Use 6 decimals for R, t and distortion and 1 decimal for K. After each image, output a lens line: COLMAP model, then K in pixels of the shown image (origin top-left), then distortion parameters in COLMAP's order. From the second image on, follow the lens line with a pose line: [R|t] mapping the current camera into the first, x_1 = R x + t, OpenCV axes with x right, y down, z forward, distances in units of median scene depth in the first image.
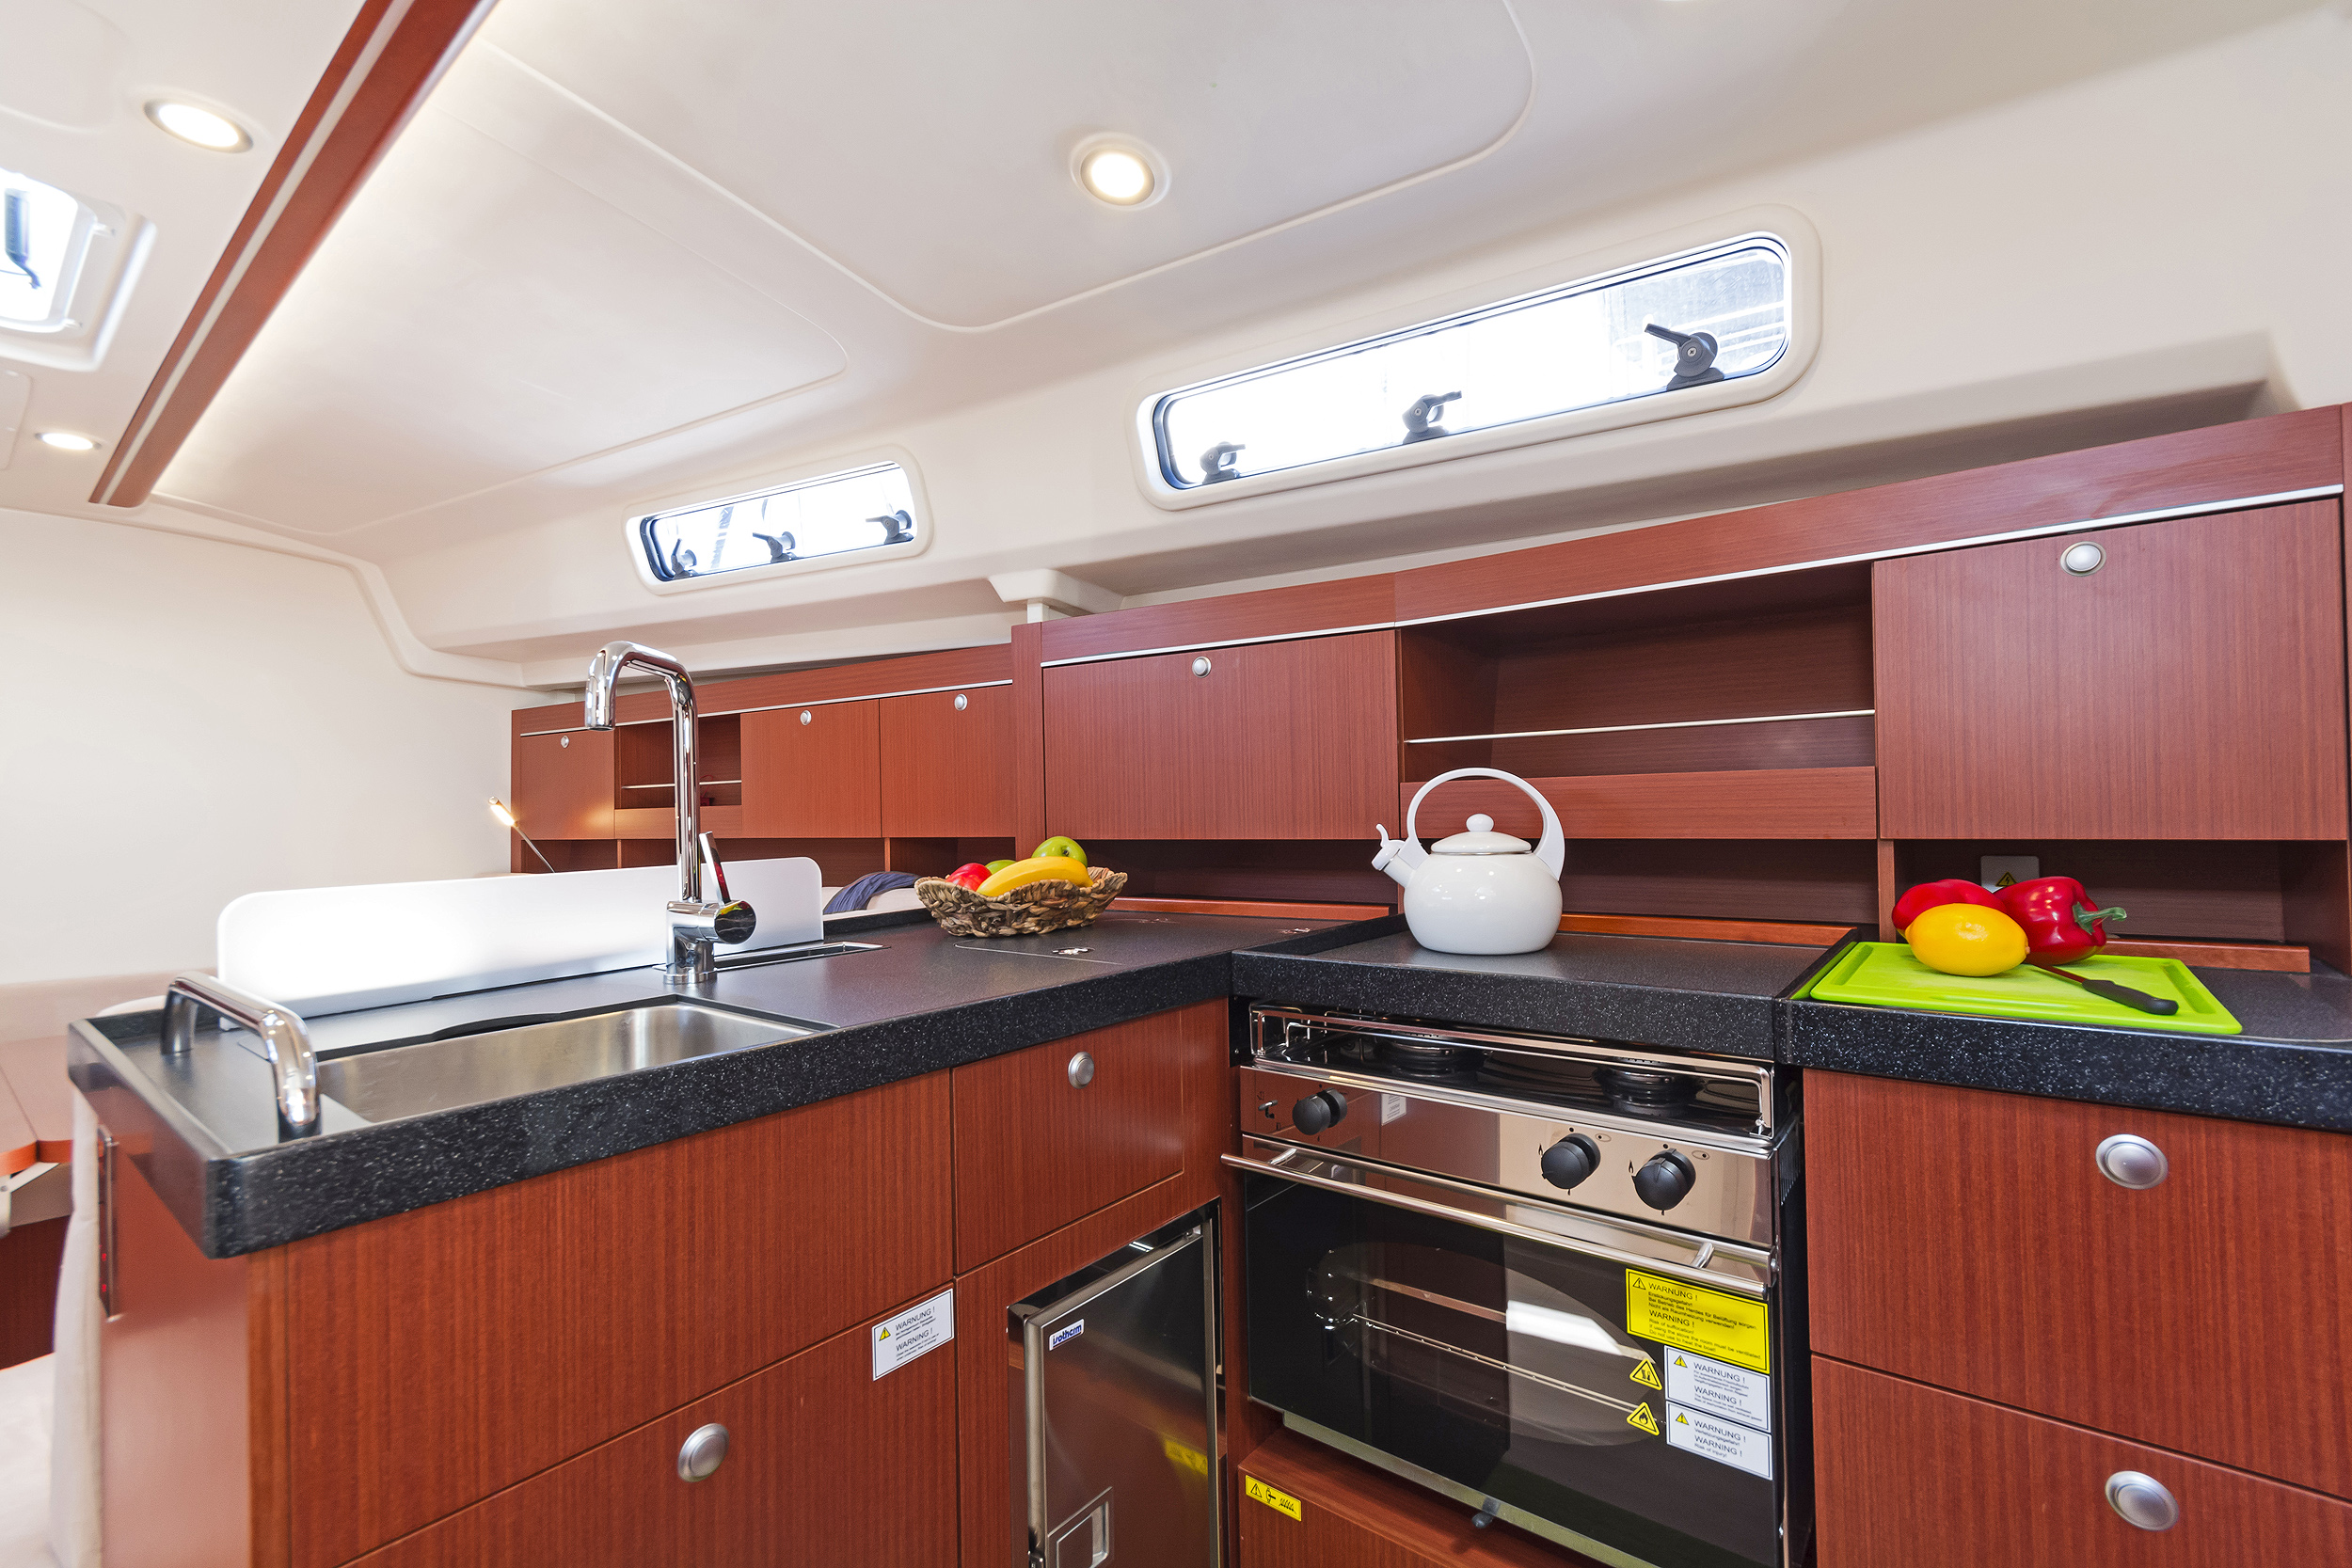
lens RADIAL K [[1020.2, 0, 1170.3], [0, 1020.2, 795.7], [0, 0, 1]] dist [0.008394, -0.000264]
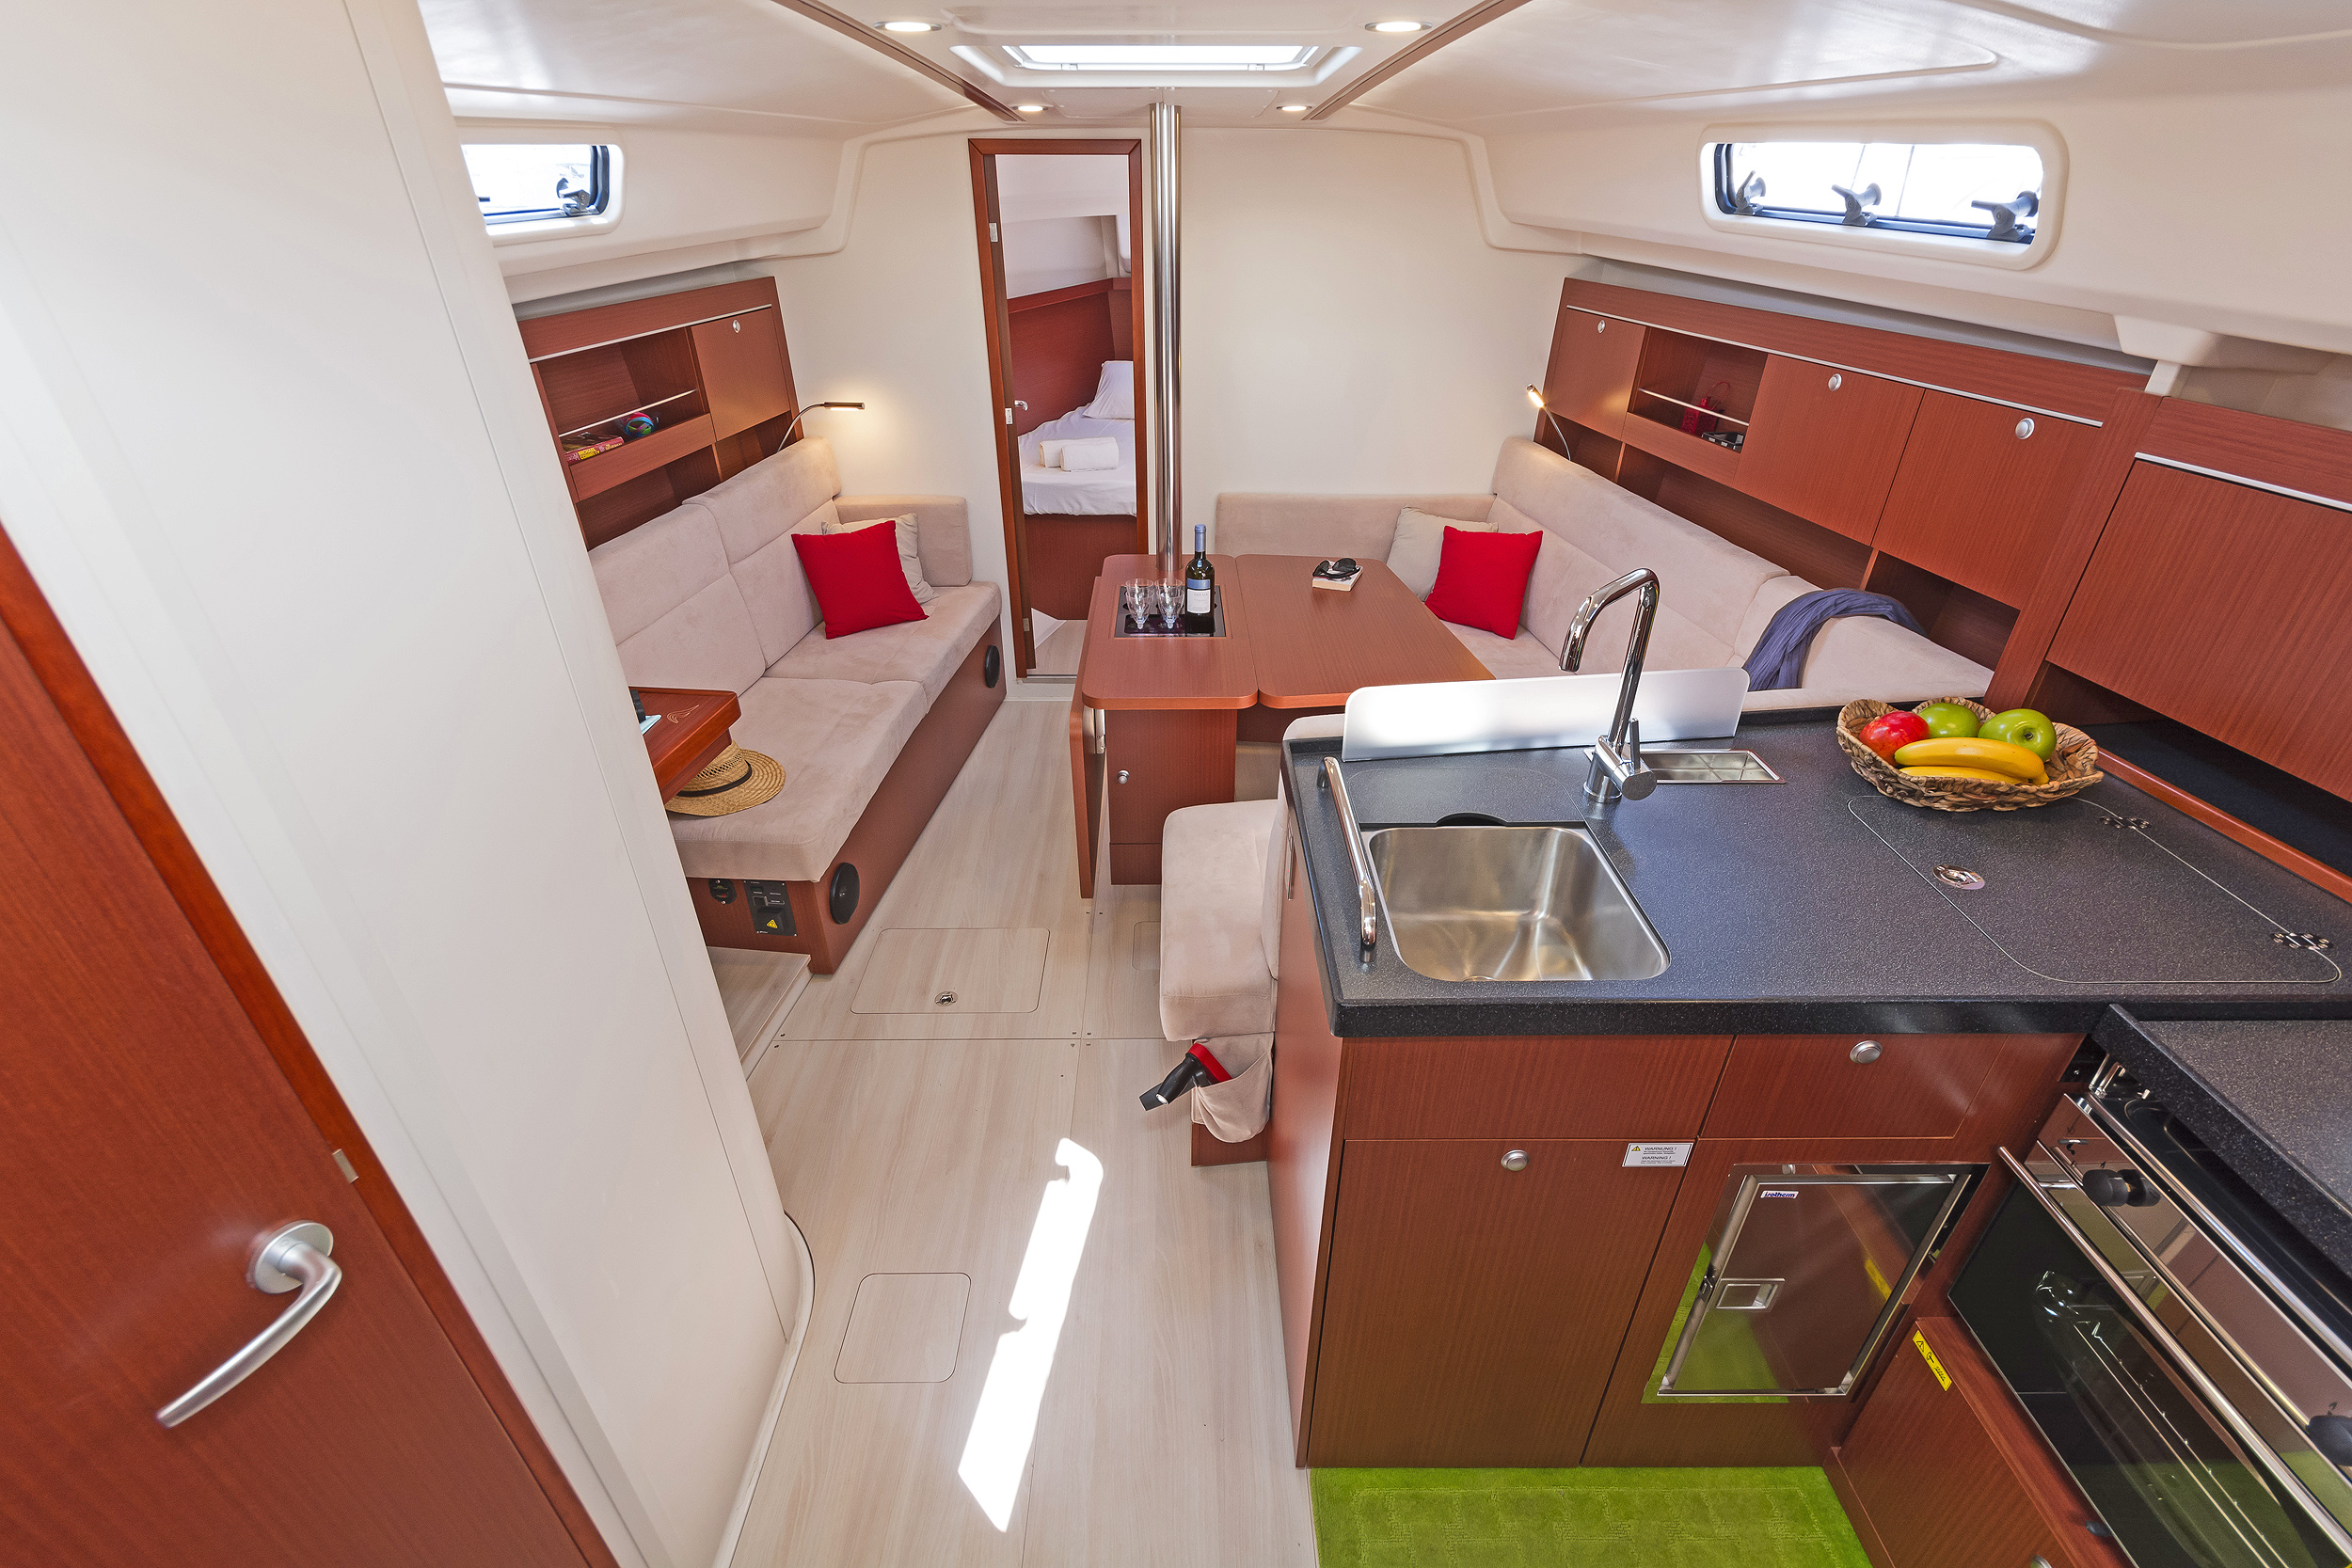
lens RADIAL K [[1040.2, 0, 1190.1], [0, 1040.2, 794.6], [0, 0, 1]] dist [0.004059, 0.000086]
pose [[0.638243, 0.411976, -0.650324, 0.049805], [-0.015915, 0.851638, 0.523888, -0.393734], [0.769671, -0.324018, 0.550109, -0.112795]]
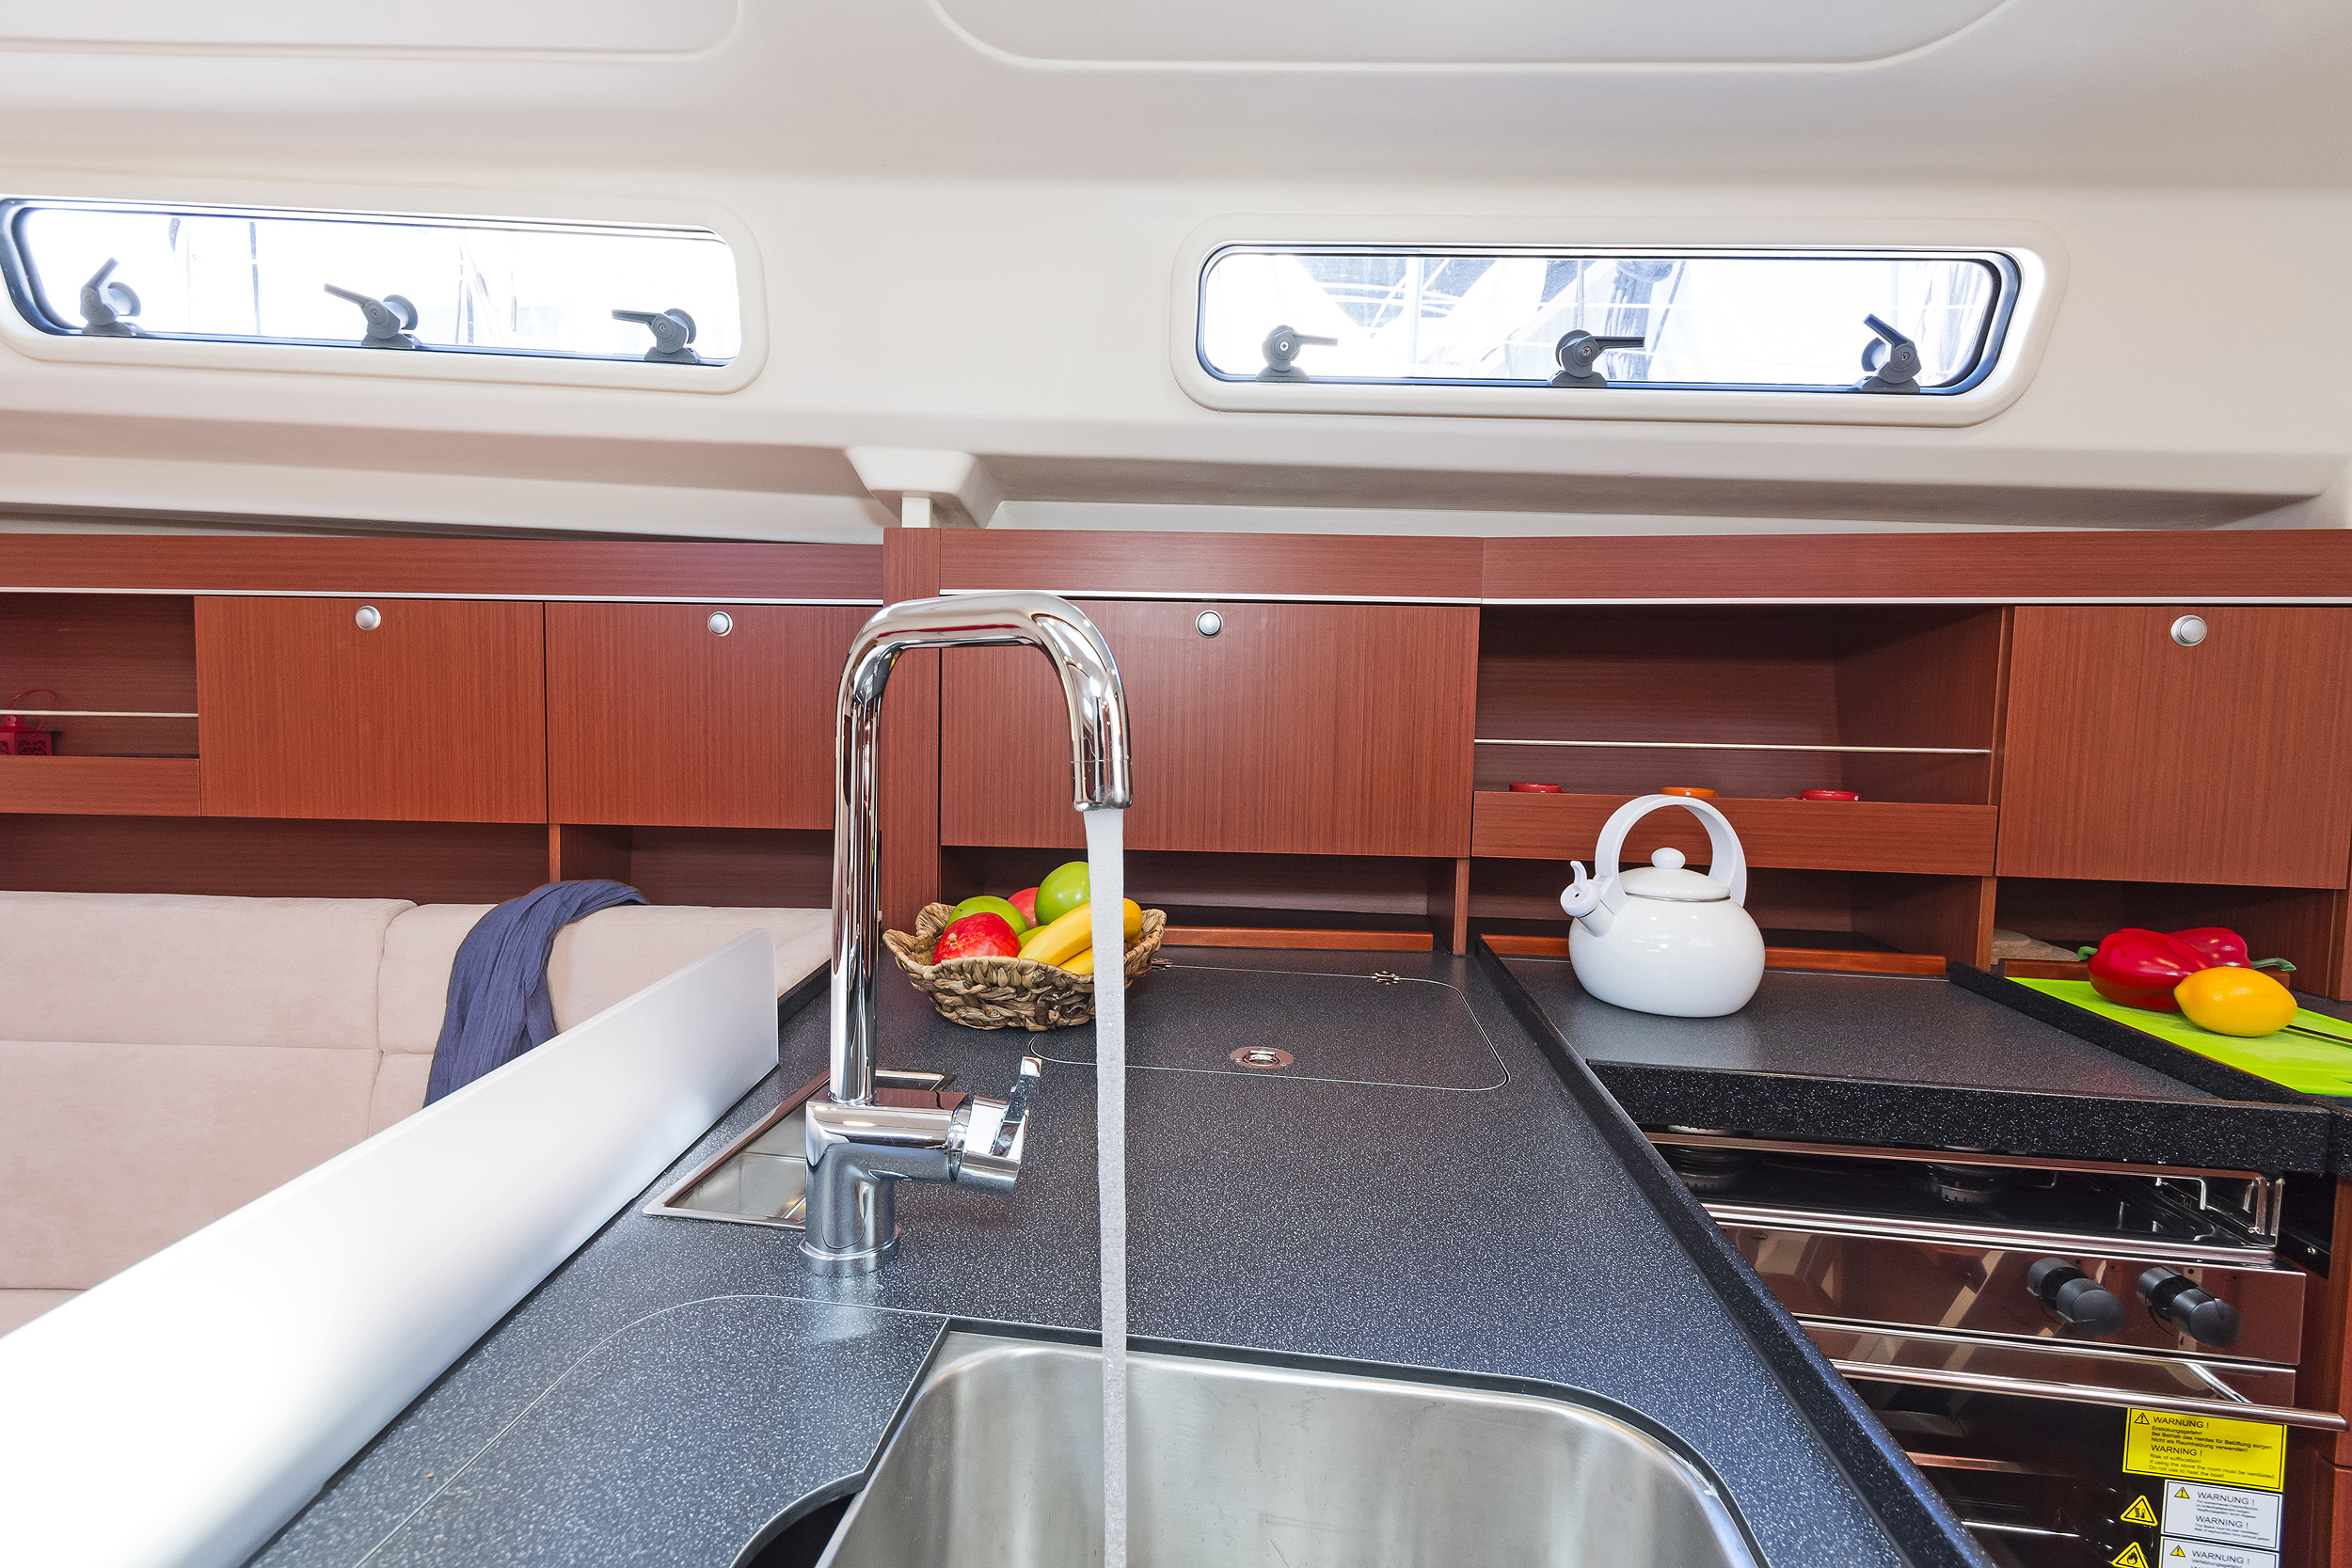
lens RADIAL K [[1071.9, 0, 1127.0], [0, 1071.9, 779.0], [0, 0, 1]] dist [0.011578, 0.000433]
pose [[0.865402, 0.002895, 0.501070, -0.473662], [-0.040903, 0.997054, 0.064883, -0.069108], [-0.499406, -0.076645, 0.862971, 0.383159]]
